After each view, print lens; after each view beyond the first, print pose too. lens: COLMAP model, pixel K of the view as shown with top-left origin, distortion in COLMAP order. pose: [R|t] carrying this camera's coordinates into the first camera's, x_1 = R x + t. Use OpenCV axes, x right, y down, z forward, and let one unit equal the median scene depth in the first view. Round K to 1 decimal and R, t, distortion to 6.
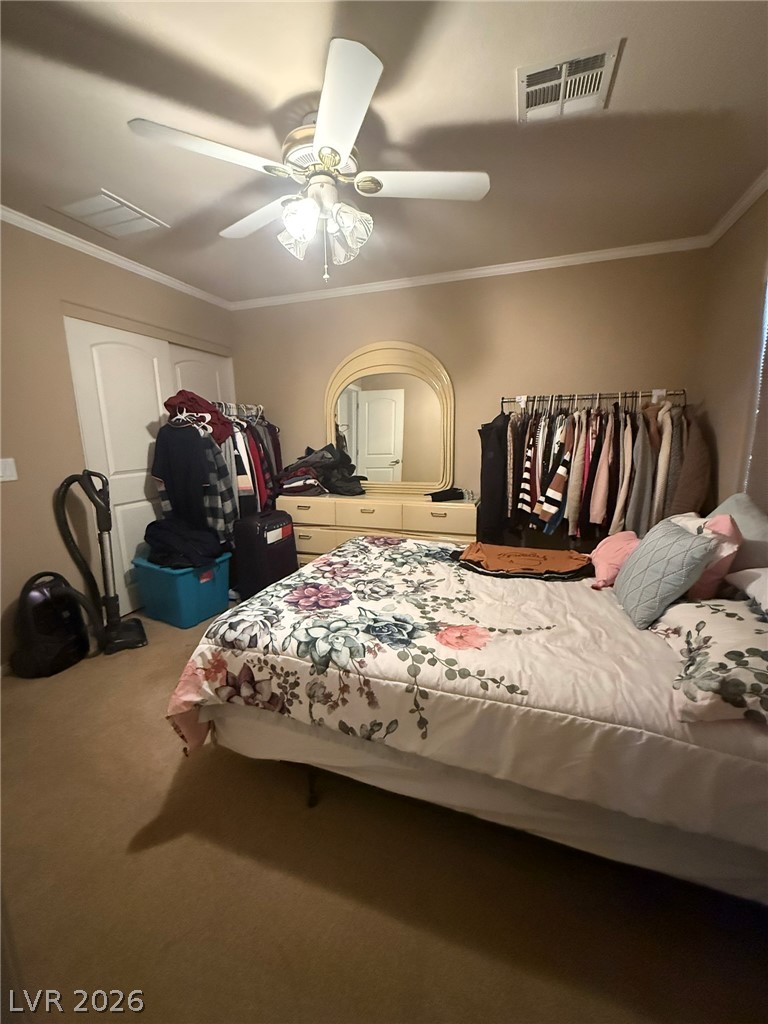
lens RADIAL K [[409.6, 0, 382.1], [0, 409.6, 509.2], [0, 0, 1]] dist [0.002735, 0.000189]
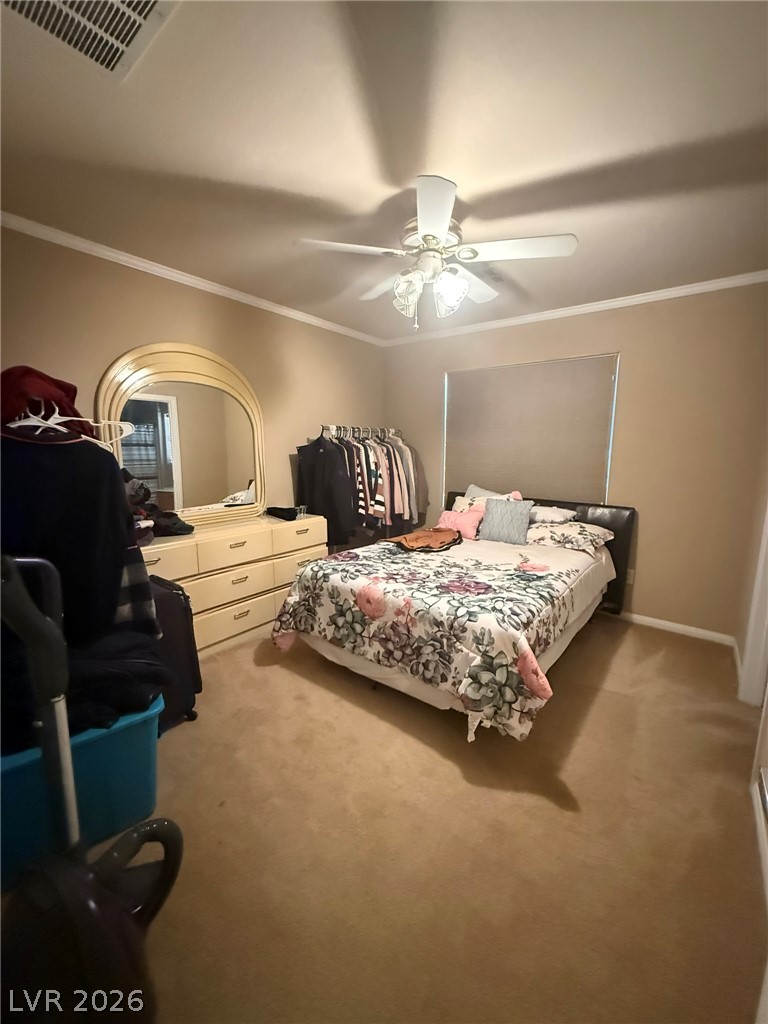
lens RADIAL K [[409.6, 0, 385.0], [0, 409.6, 511.6], [0, 0, 1]] dist [0.002735, 0.000189]
pose [[0.316184, -0.132088, 0.939457, -1.144721], [0.159824, 0.983523, 0.084493, -0.134598], [-0.935138, 0.123433, 0.332085, 0.647653]]
